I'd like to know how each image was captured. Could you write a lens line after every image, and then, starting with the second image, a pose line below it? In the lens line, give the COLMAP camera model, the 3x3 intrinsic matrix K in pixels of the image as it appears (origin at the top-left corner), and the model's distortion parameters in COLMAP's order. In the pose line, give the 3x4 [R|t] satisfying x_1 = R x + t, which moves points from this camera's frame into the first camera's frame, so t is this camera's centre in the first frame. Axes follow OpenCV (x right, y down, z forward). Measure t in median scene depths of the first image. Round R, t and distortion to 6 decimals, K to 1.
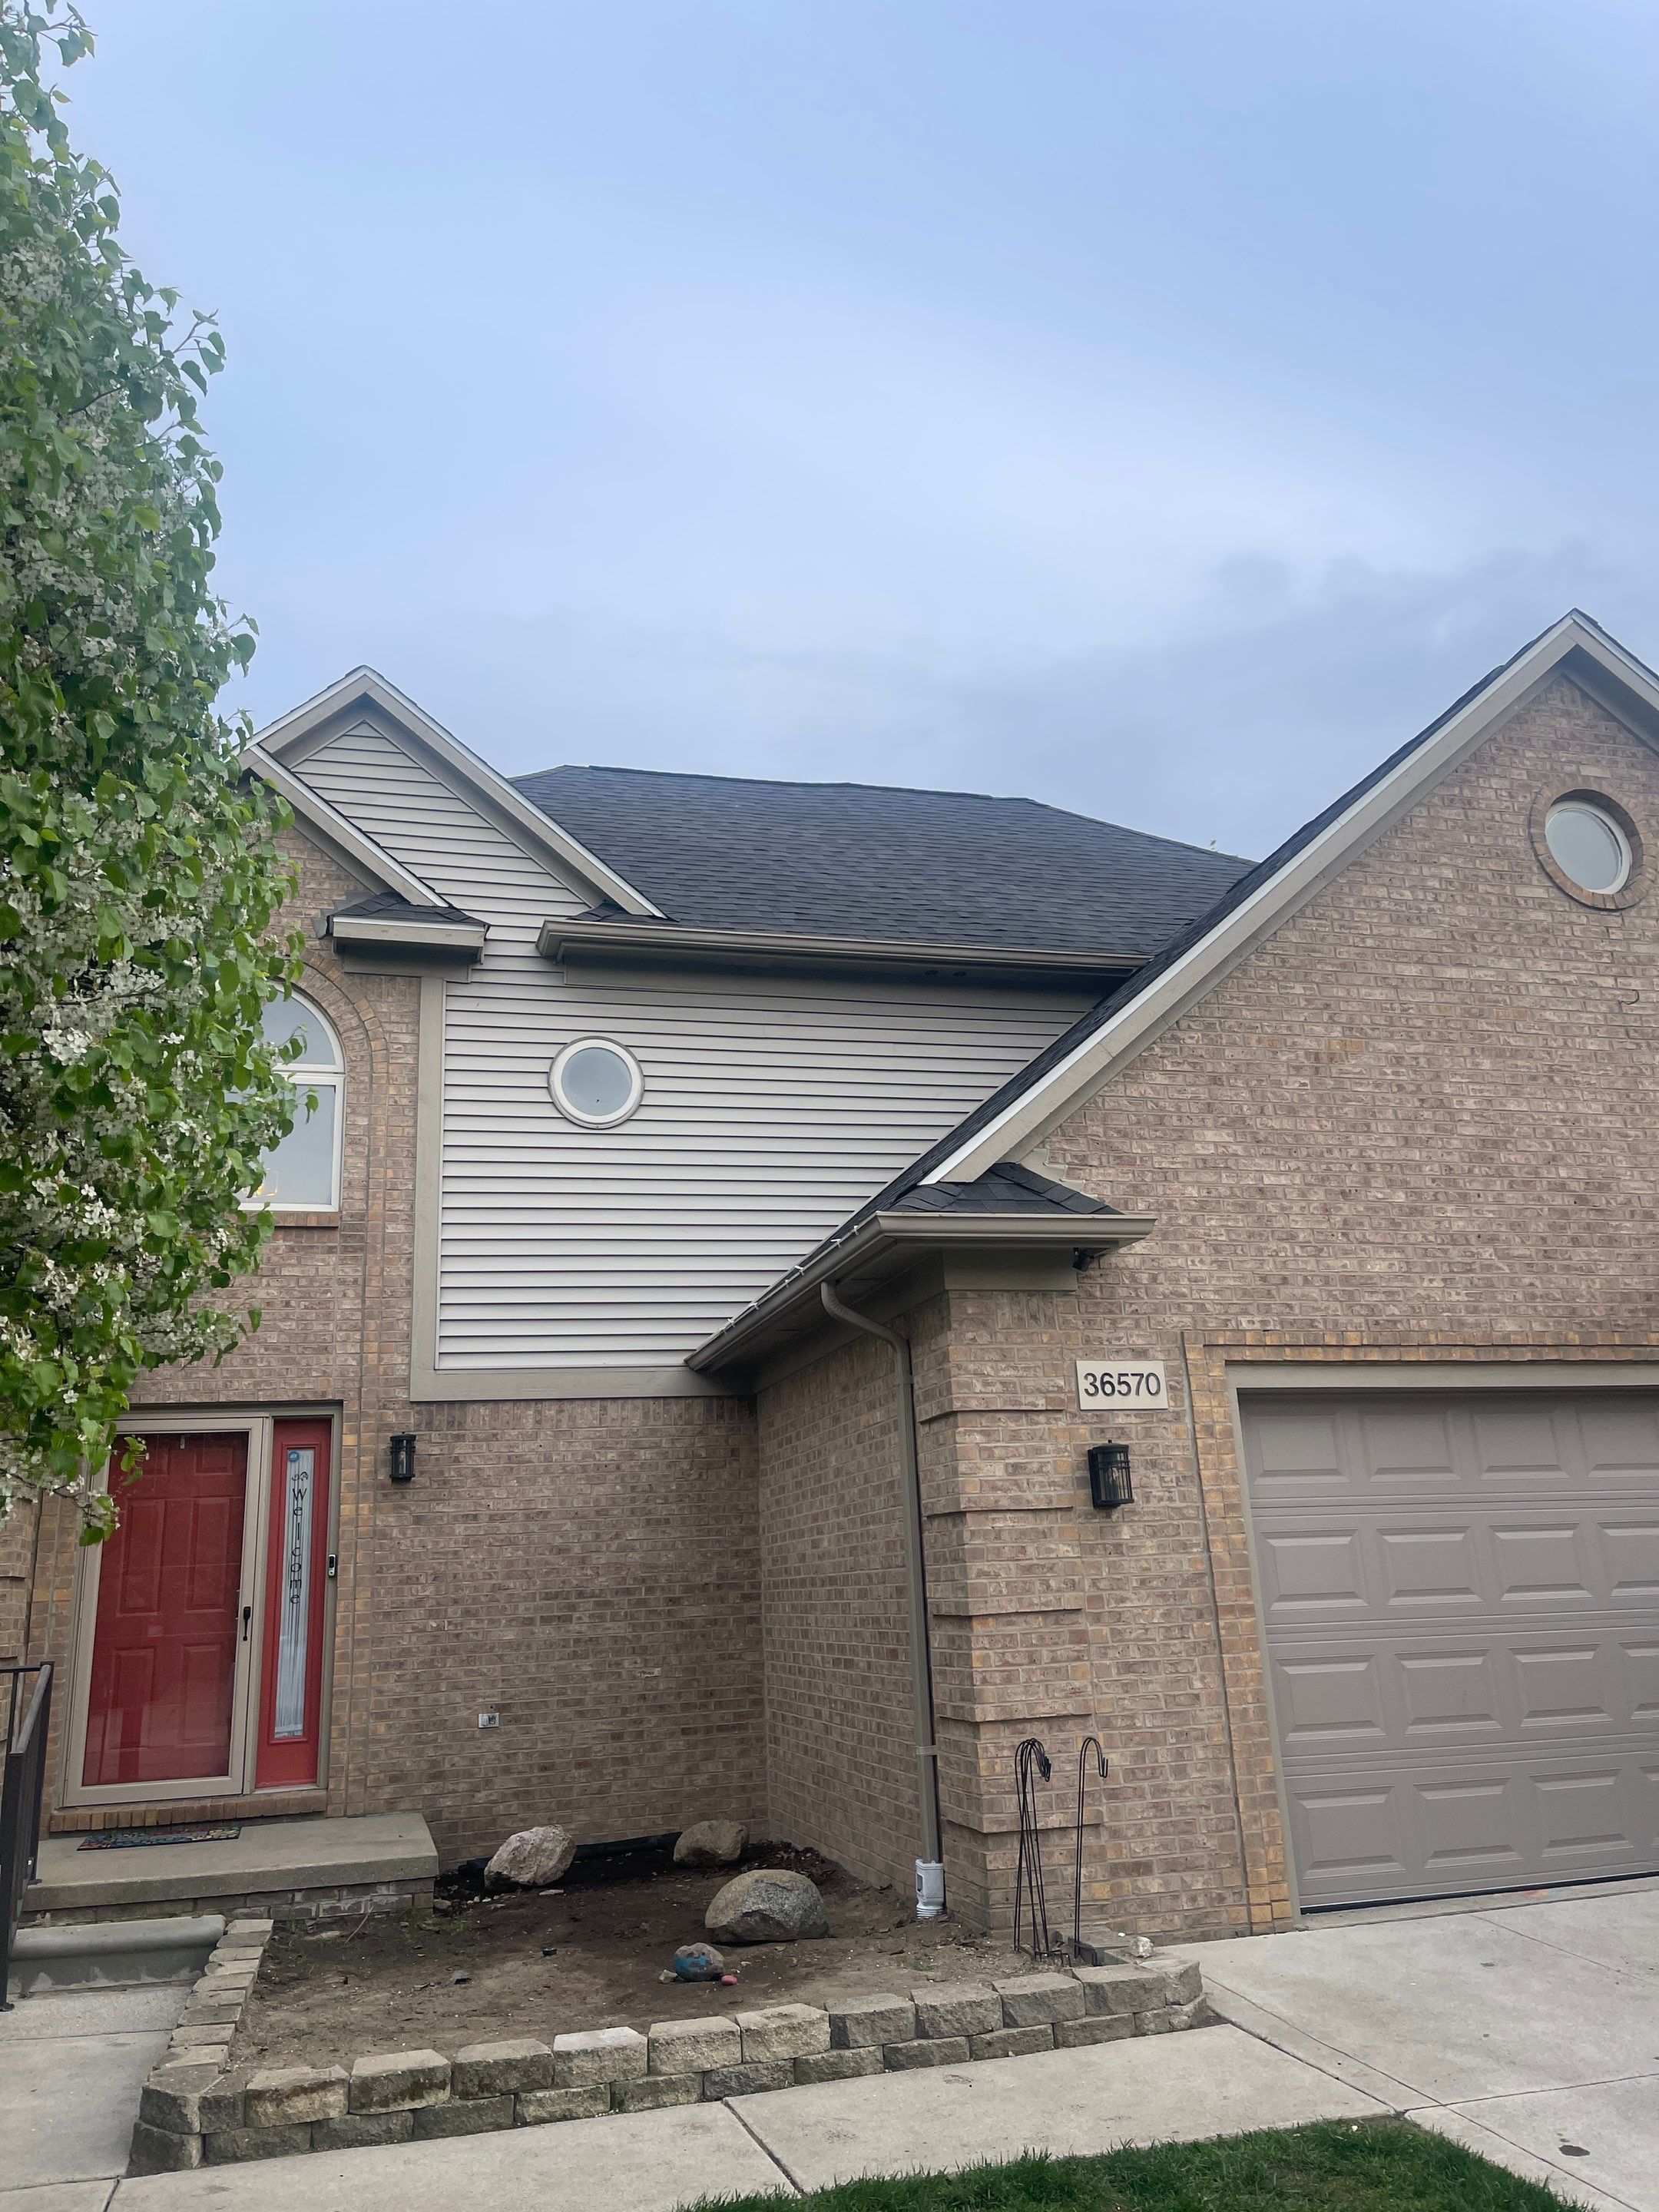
lens RADIAL K [[1671.2, 0, 813.7], [0, 1671.2, 1074.9], [0, 0, 1]] dist [0.058571, -0.086872]
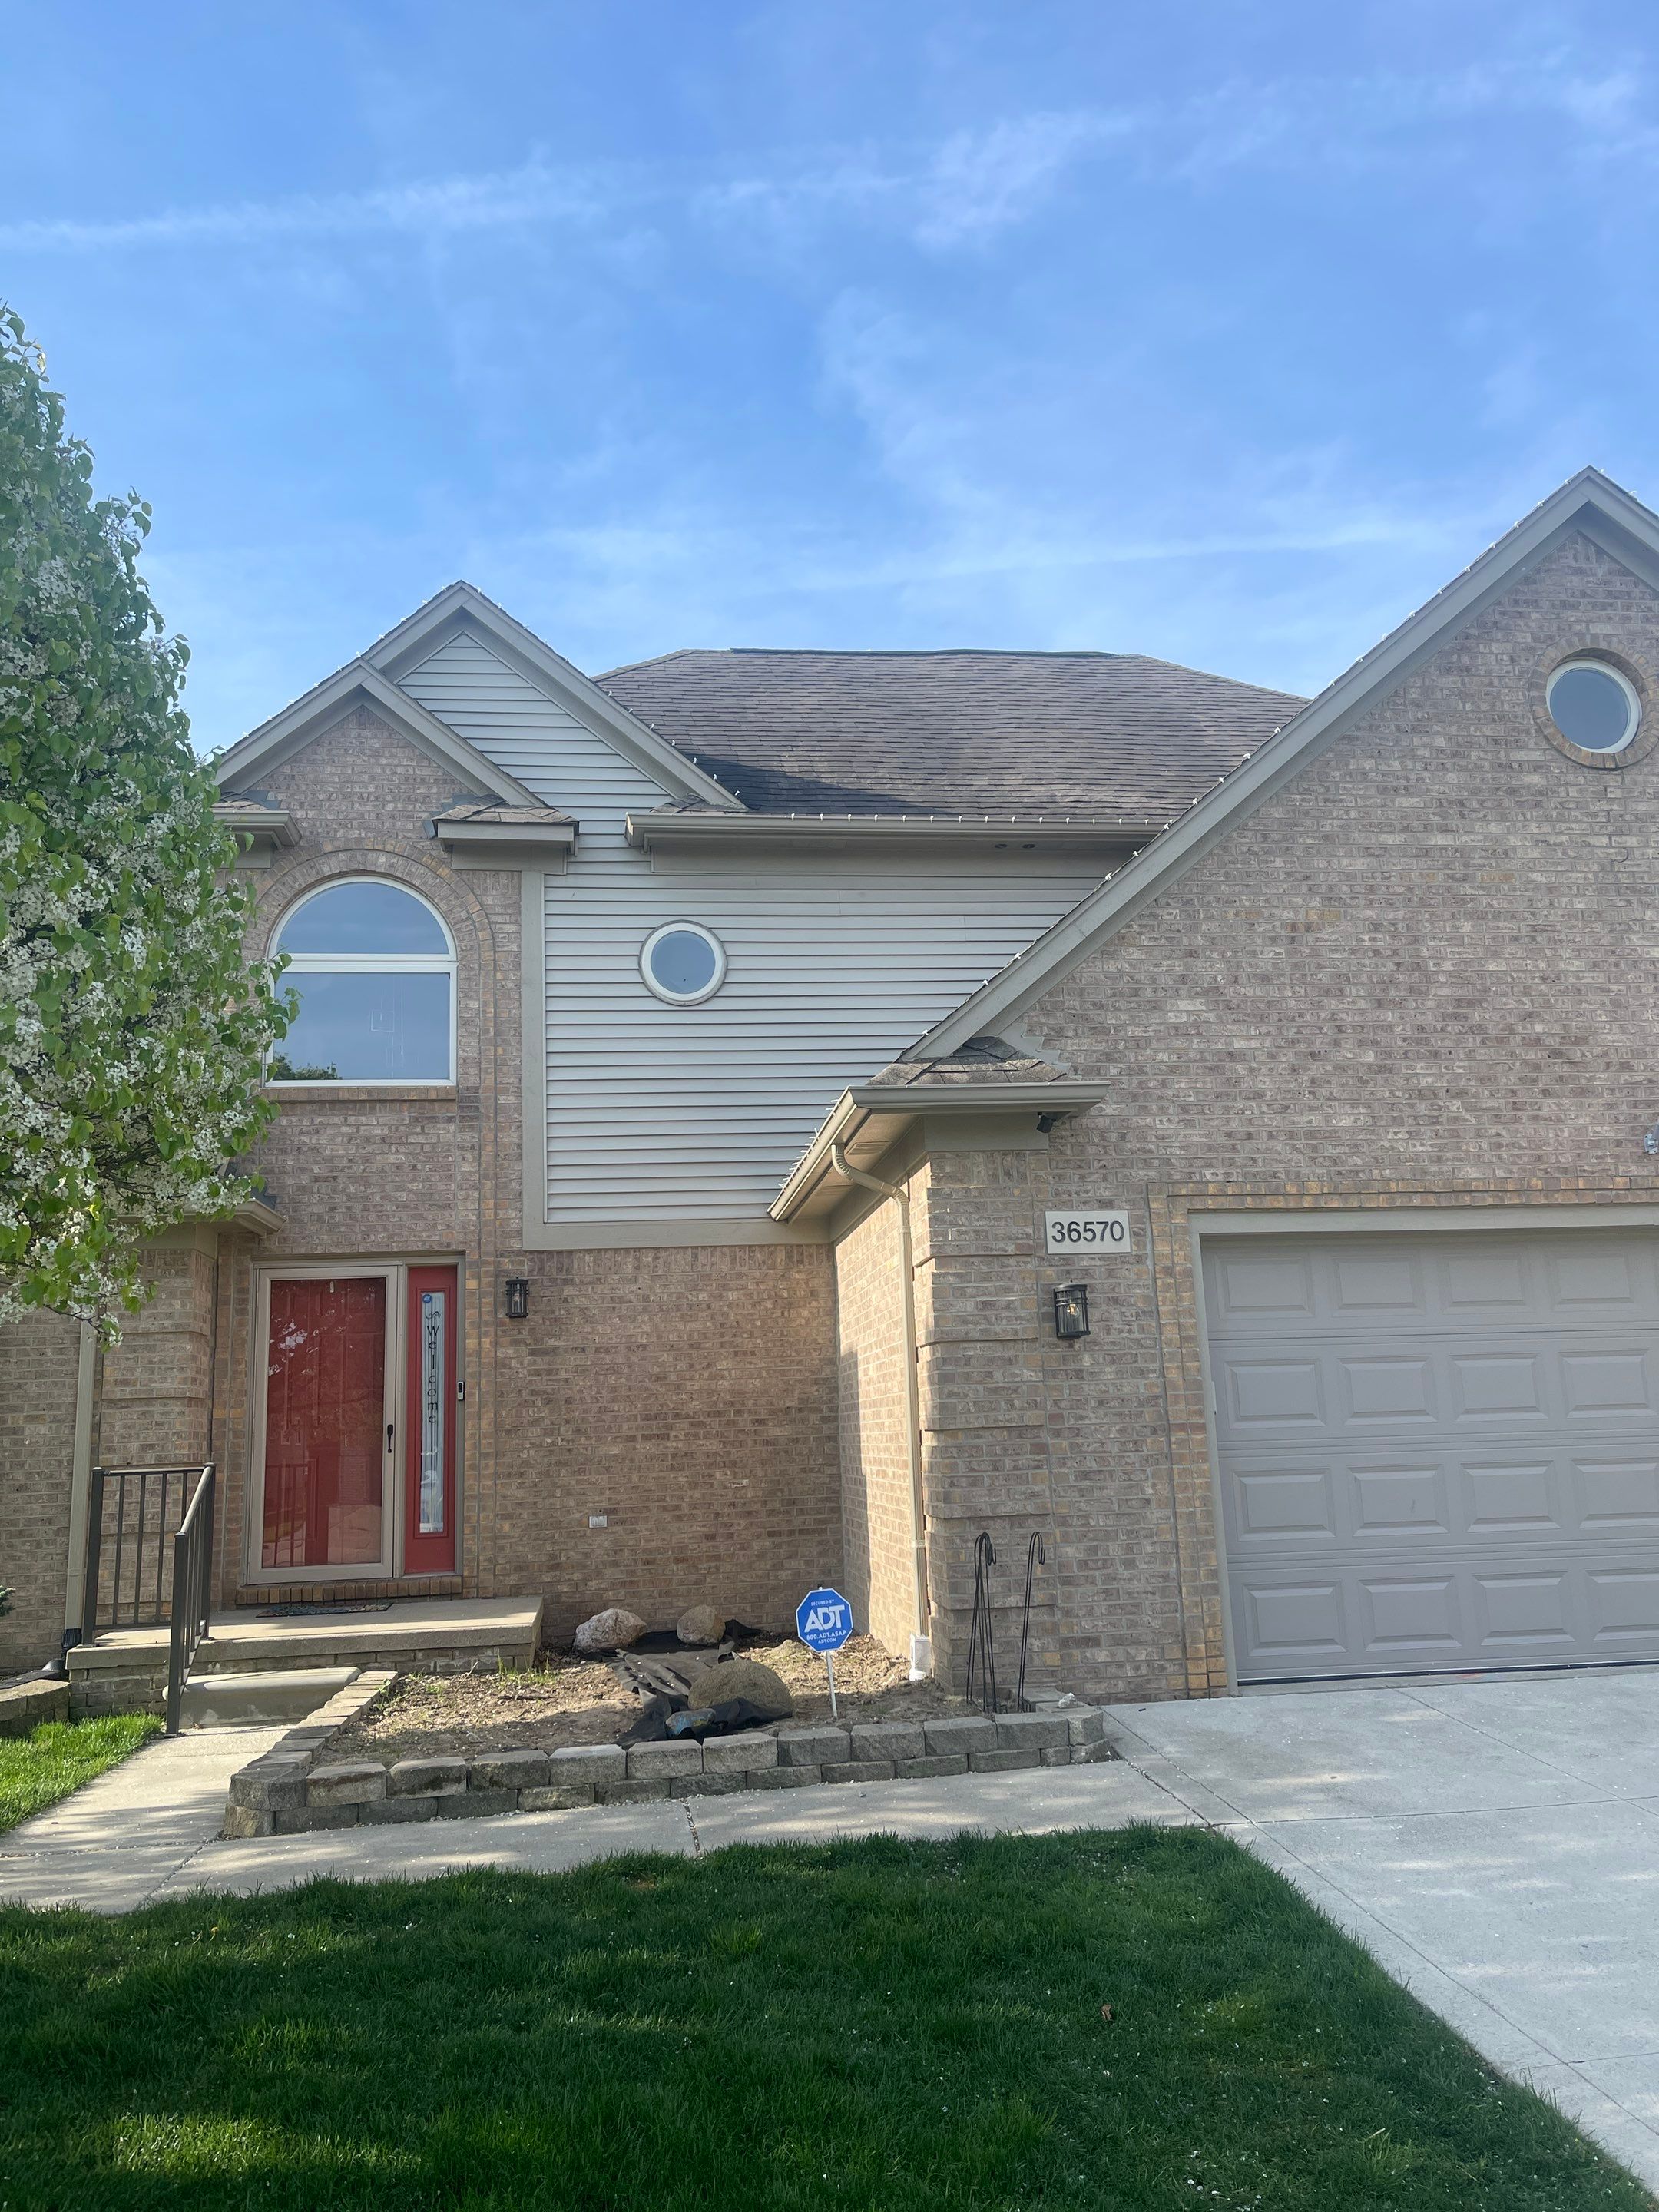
lens RADIAL K [[1671.2, 0, 825.8], [0, 1671.2, 1106.8], [0, 0, 1]] dist [0.058571, -0.086872]
pose [[0.991220, -0.019096, -0.130839, 0.137765], [0.033206, 0.993755, 0.106527, -0.019883], [0.127988, -0.109937, 0.985664, -0.098484]]
